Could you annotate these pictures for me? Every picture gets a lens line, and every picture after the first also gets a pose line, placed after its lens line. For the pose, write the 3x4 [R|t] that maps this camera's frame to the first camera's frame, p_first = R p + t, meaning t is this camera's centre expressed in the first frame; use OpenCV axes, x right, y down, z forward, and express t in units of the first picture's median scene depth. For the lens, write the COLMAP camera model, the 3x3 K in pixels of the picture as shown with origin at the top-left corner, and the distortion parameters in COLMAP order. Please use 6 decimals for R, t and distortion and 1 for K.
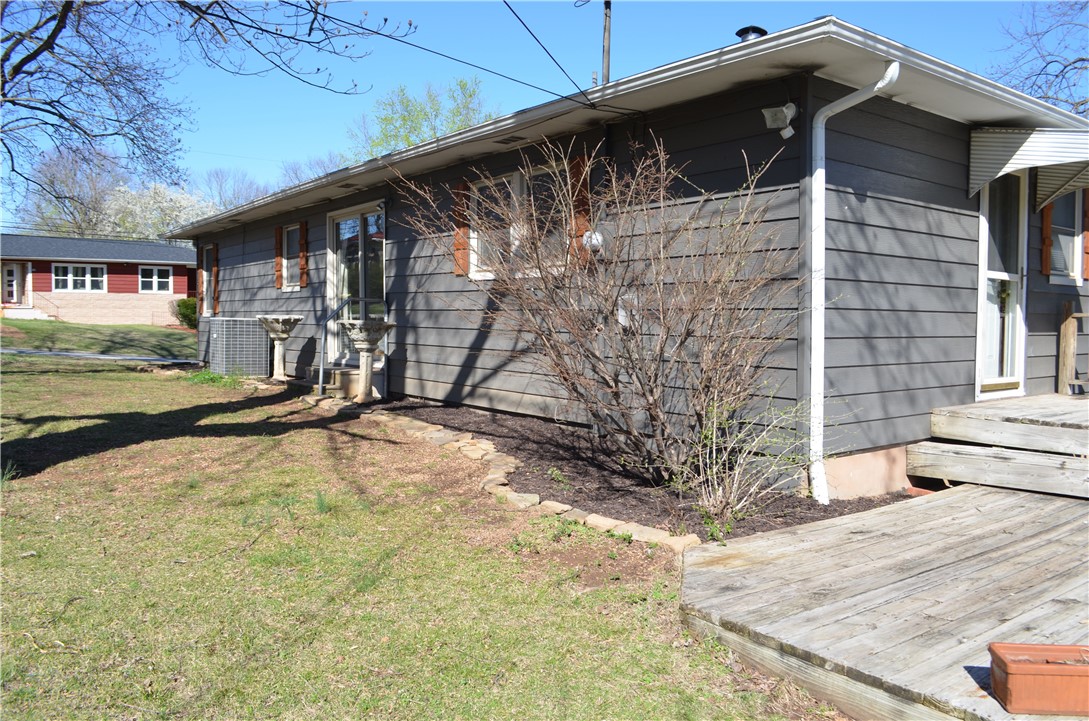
lens RADIAL K [[864.3, 0, 559.5], [0, 864.3, 362.8], [0, 0, 1]] dist [-0.078398, 0.003241]
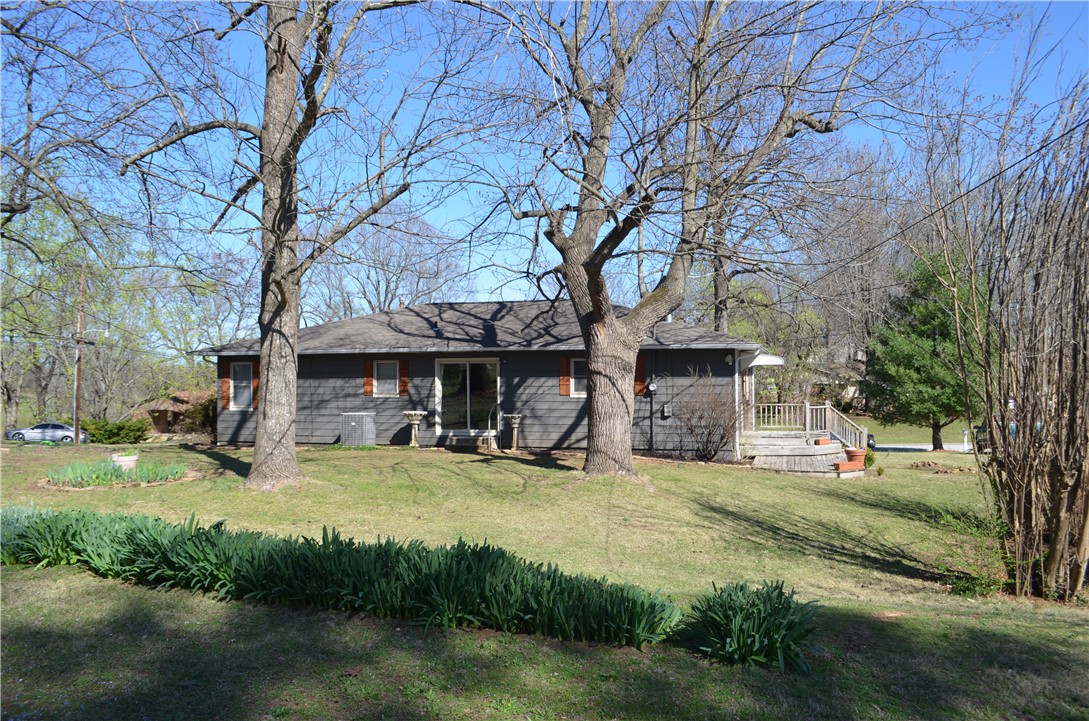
lens RADIAL K [[864.3, 0, 559.5], [0, 864.3, 362.8], [0, 0, 1]] dist [-0.078398, 0.003241]
pose [[0.799873, -0.003464, 0.600160, -2.614169], [0.044607, 0.997561, -0.053693, -0.100679], [-0.598510, 0.069719, 0.798076, -1.579229]]
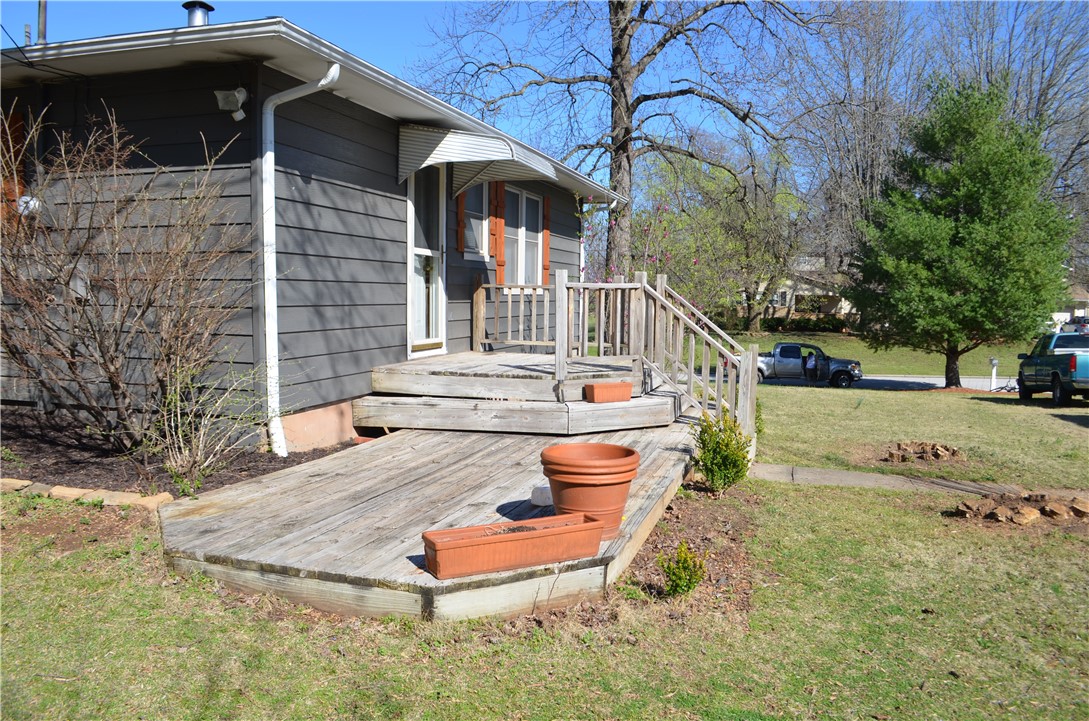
lens RADIAL K [[864.3, 0, 559.5], [0, 864.3, 362.8], [0, 0, 1]] dist [-0.078398, 0.003241]
pose [[0.808684, -0.044388, 0.586566, -0.047688], [0.023902, 0.998805, 0.042631, 0.005291], [-0.587757, -0.020455, 0.808779, -0.106726]]
